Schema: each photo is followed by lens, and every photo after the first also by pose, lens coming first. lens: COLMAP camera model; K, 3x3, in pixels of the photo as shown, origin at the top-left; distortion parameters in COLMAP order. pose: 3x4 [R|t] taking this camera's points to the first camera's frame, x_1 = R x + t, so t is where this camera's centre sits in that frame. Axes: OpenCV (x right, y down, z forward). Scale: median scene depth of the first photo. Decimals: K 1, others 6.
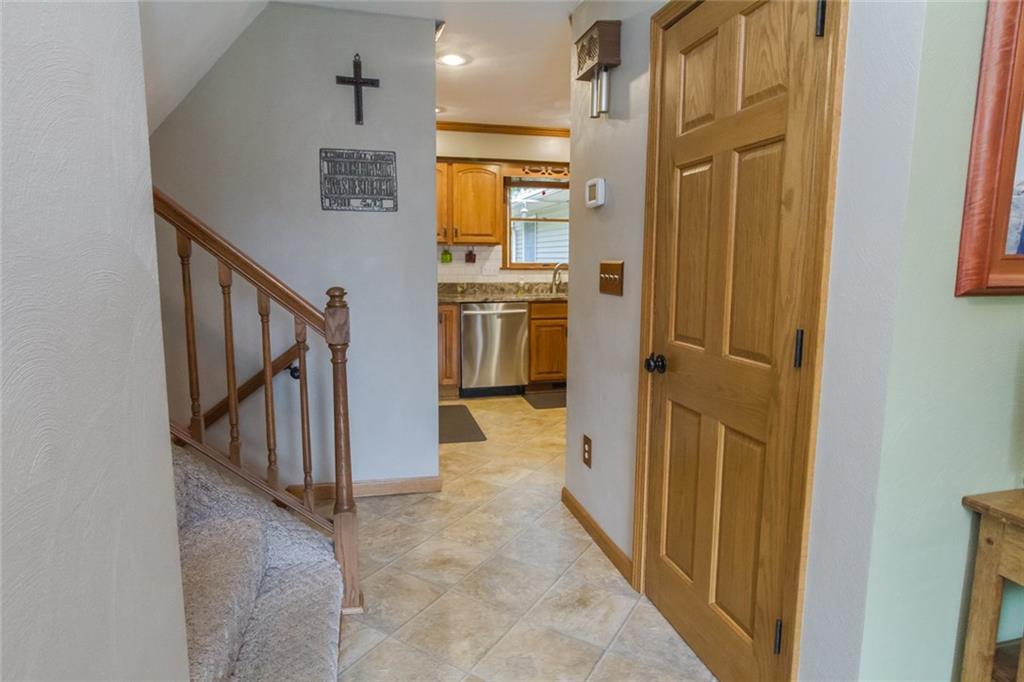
lens RADIAL K [[570.7, 0, 519.0], [0, 570.7, 341.9], [0, 0, 1]] dist [-0.012817, 0.006448]
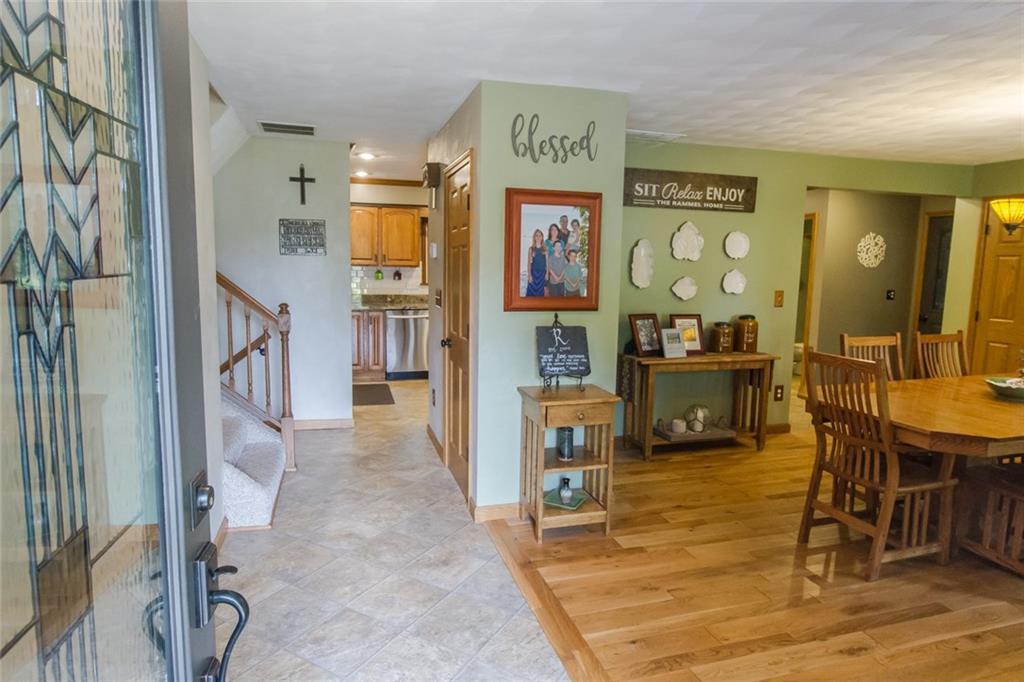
lens RADIAL K [[570.7, 0, 512.1], [0, 570.7, 339.3], [0, 0, 1]] dist [-0.012817, 0.006448]
pose [[0.999281, 0.007451, 0.037169, 0.274770], [-0.006912, 0.999869, -0.014623, 0.037427], [-0.037273, 0.014356, 0.999202, -0.694416]]
